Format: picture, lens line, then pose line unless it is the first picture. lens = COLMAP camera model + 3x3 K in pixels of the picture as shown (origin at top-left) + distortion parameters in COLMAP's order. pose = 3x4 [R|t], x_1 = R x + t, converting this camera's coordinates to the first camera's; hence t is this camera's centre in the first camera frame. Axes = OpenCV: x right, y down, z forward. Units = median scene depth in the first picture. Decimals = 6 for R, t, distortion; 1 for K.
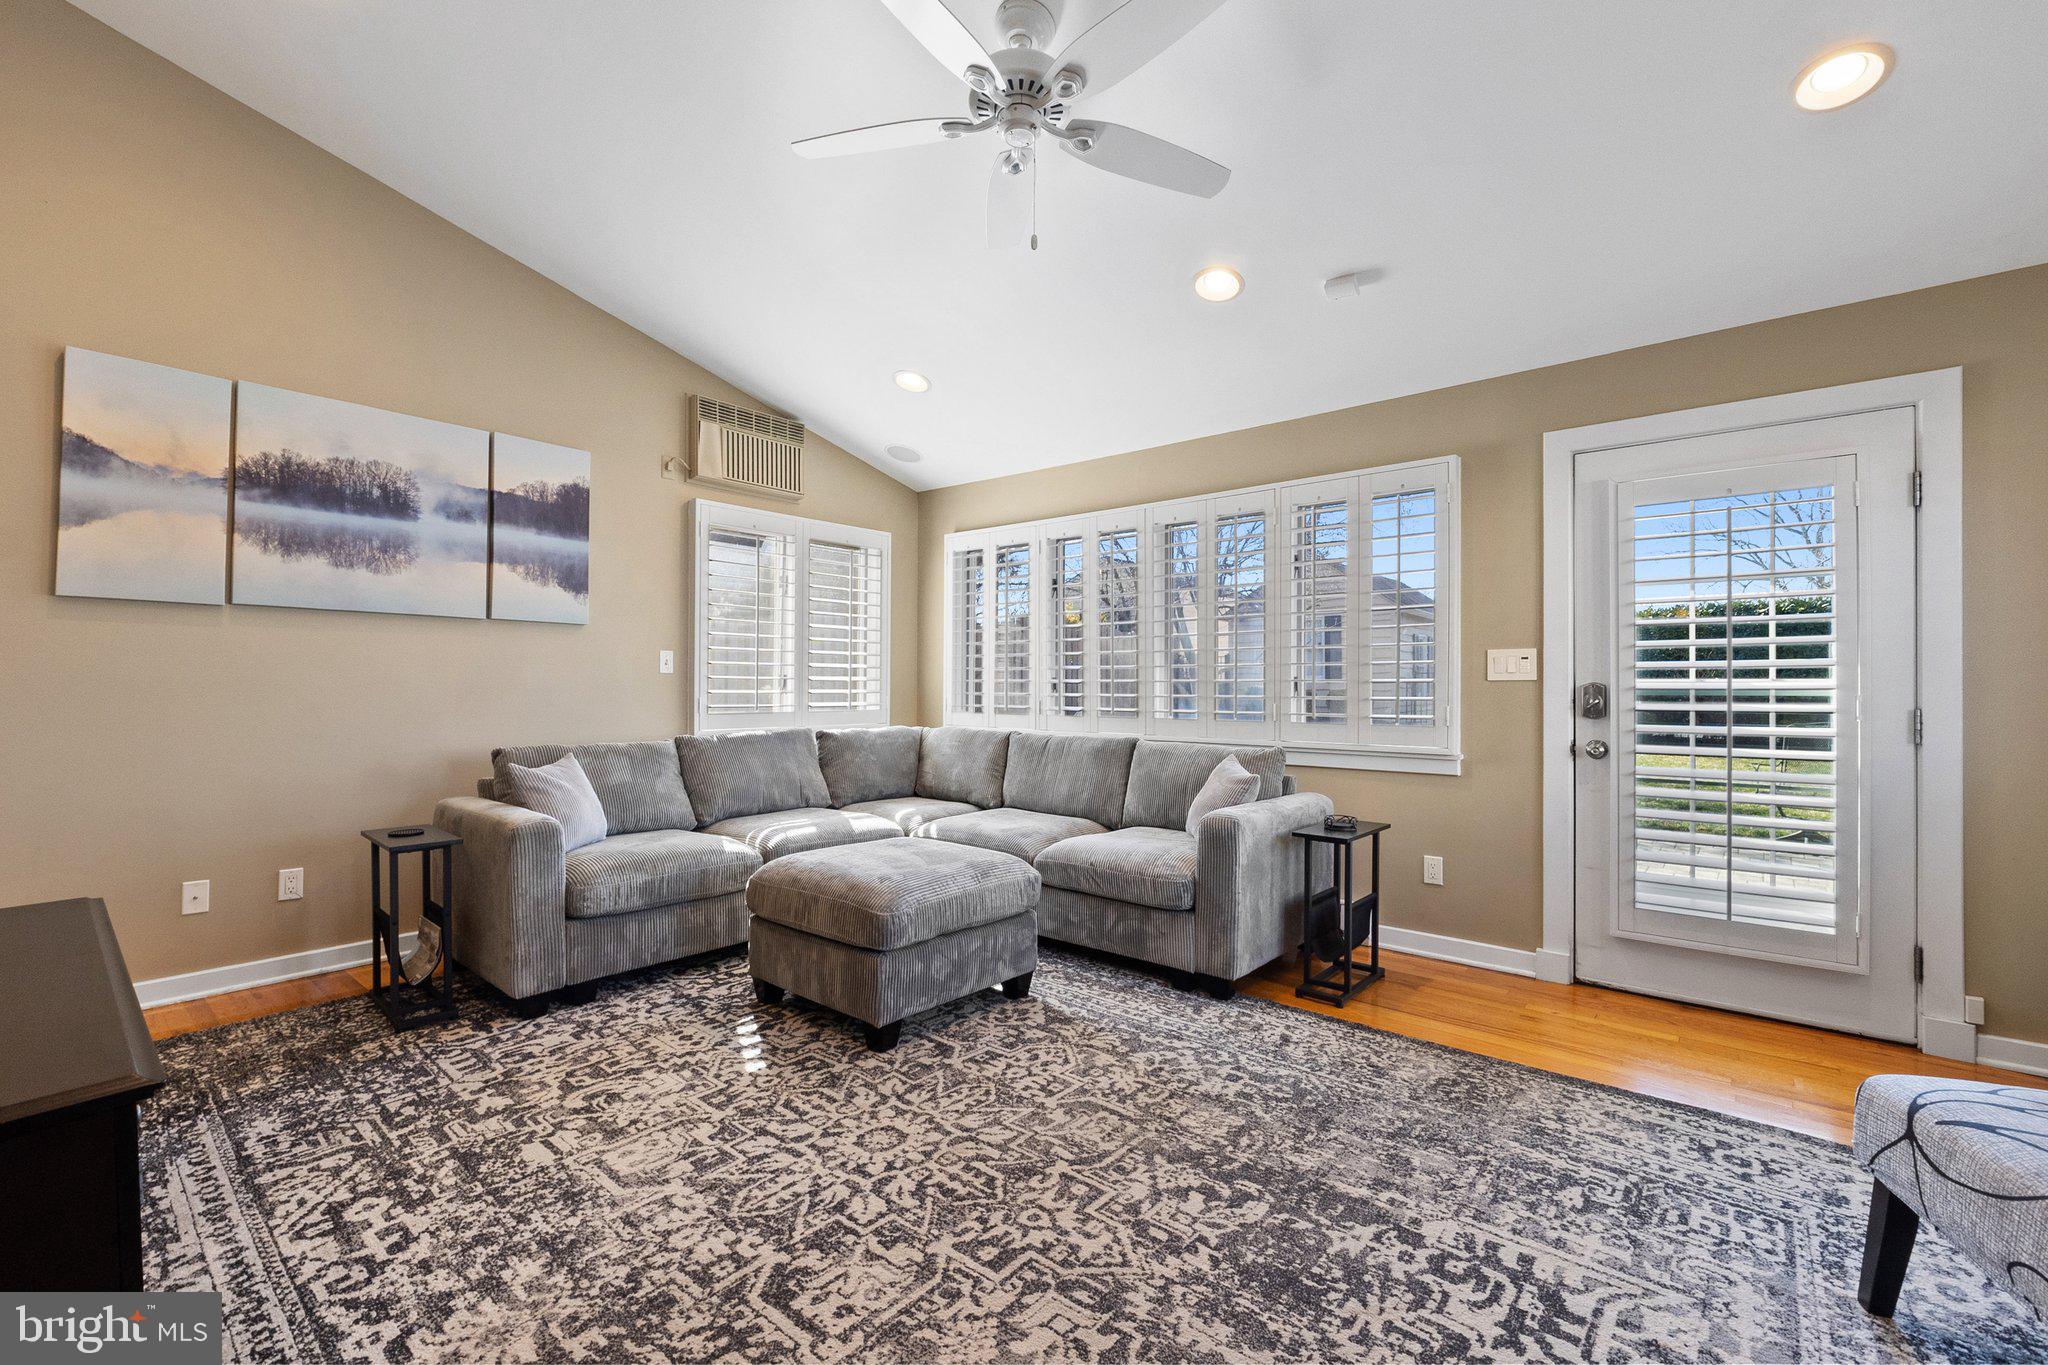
lens RADIAL K [[881.5, 0, 1018.5], [0, 881.5, 684.1], [0, 0, 1]] dist [-0.006152, 0.000688]
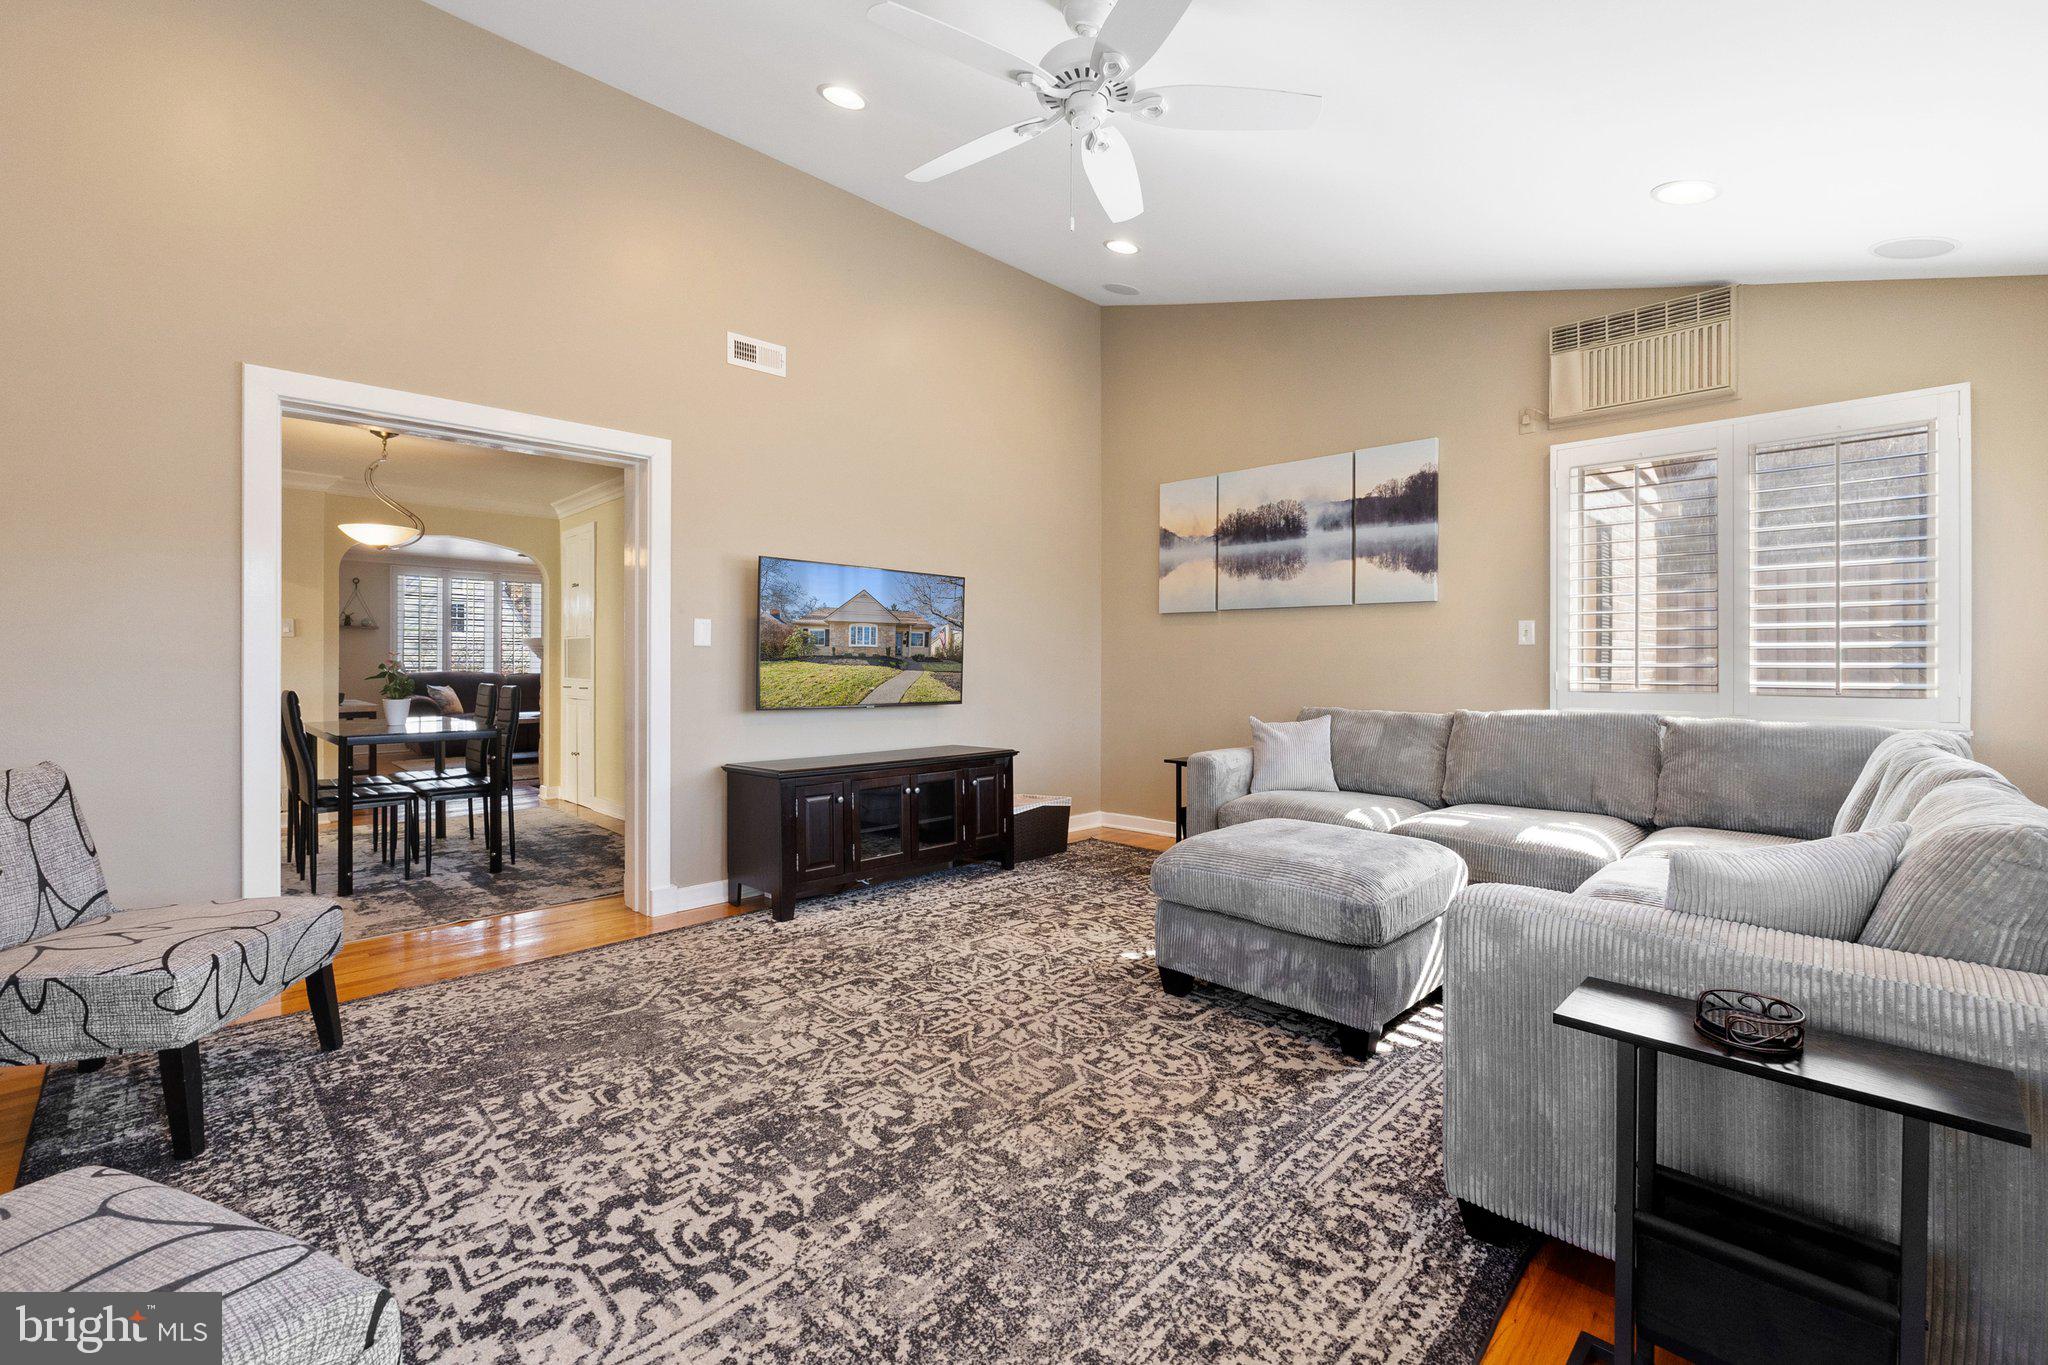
lens RADIAL K [[881.5, 0, 1013.1], [0, 881.5, 663.4], [0, 0, 1]] dist [-0.006152, 0.000688]
pose [[-0.099900, -0.002687, -0.994994, 1.039599], [-0.000285, 0.999996, -0.002672, 0.018021], [0.994997, 0.000017, -0.099901, 1.015718]]
